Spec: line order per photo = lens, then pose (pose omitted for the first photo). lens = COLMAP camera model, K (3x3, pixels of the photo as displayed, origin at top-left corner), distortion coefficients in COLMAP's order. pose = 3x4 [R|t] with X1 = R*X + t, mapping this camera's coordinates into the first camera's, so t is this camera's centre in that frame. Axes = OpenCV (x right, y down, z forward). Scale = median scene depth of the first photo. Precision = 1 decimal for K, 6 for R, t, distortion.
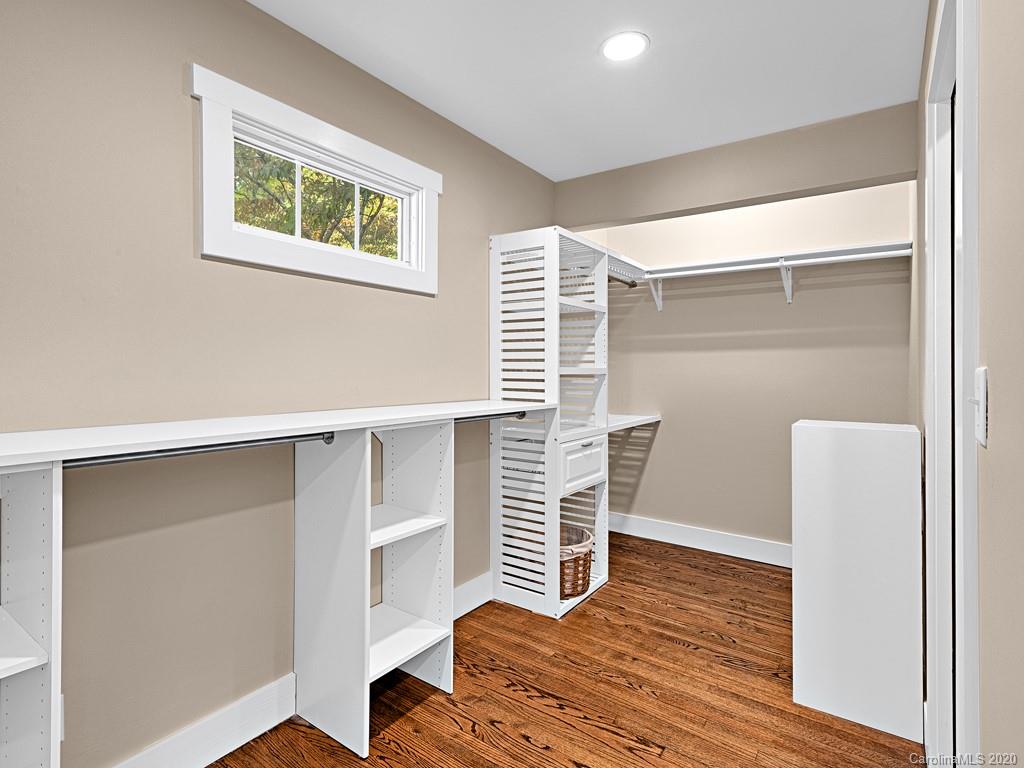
lens RADIAL K [[528.9, 0, 509.9], [0, 528.9, 375.7], [0, 0, 1]] dist [0.014525, 0.000170]
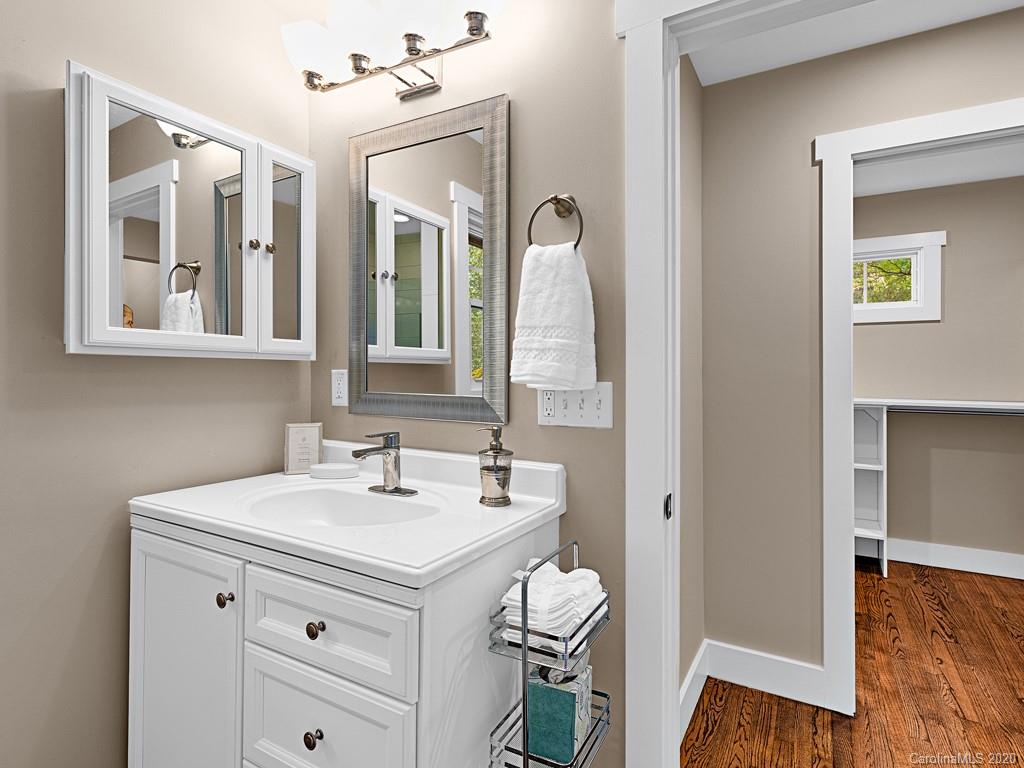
lens RADIAL K [[528.9, 0, 513.9], [0, 528.9, 379.0], [0, 0, 1]] dist [0.014525, 0.000170]
pose [[0.090464, -0.000084, -0.995900, 1.354292], [-0.003132, 0.999995, -0.000368, 0.002723], [0.995895, 0.003152, 0.090464, -0.254823]]
